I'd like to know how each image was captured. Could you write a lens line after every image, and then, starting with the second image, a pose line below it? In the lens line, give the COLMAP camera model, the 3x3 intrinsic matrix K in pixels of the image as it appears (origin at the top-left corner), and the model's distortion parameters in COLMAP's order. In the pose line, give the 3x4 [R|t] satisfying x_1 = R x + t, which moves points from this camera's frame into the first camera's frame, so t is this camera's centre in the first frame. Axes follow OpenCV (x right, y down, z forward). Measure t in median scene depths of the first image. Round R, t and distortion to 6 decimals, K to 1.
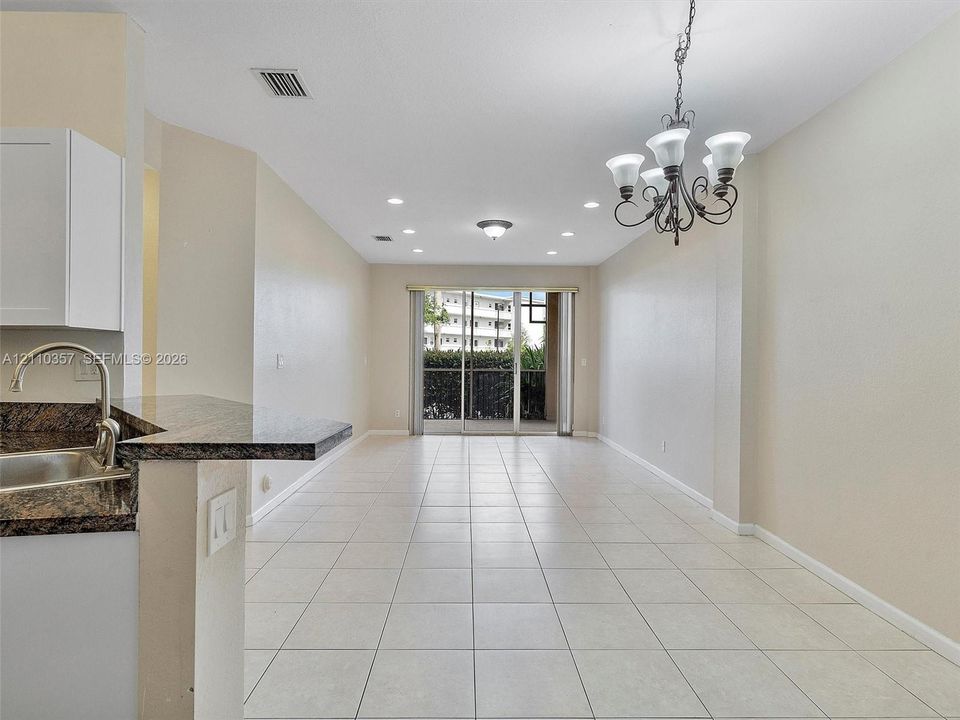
lens RADIAL K [[516.3, 0, 482.0], [0, 516.3, 358.4], [0, 0, 1]] dist [-0.001031, 0.001616]
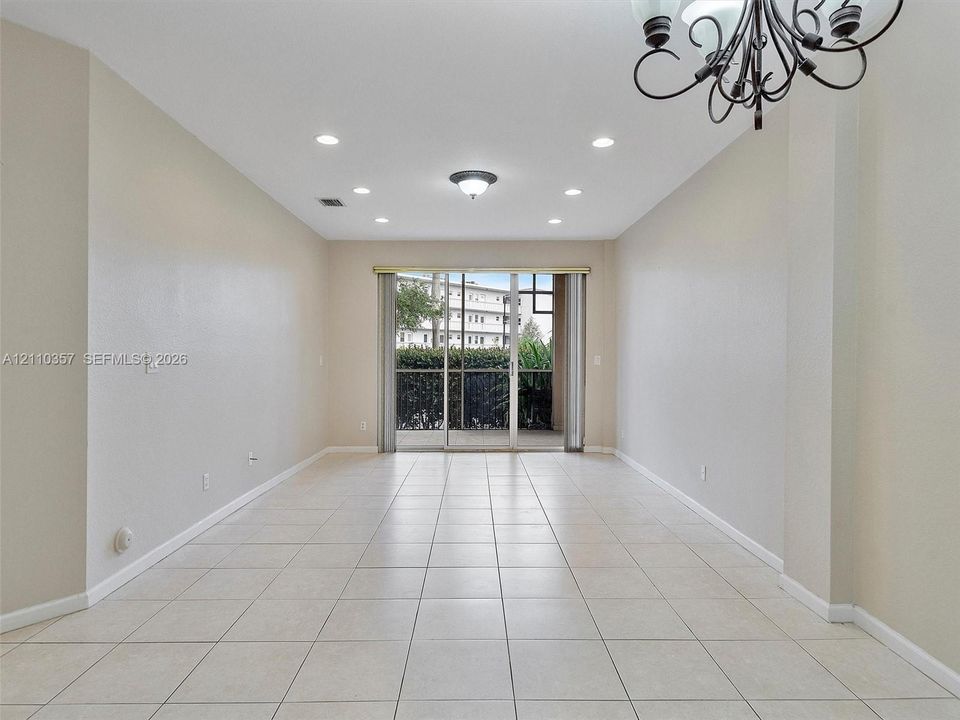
lens RADIAL K [[506.9, 0, 476.3], [0, 506.9, 360.5], [0, 0, 1]] dist [-0.003183, 0.001323]
pose [[0.998475, -0.008002, -0.054628, 0.053729], [0.008363, 0.999945, 0.006374, 0.001331], [0.054574, -0.006822, 0.998486, 0.208126]]
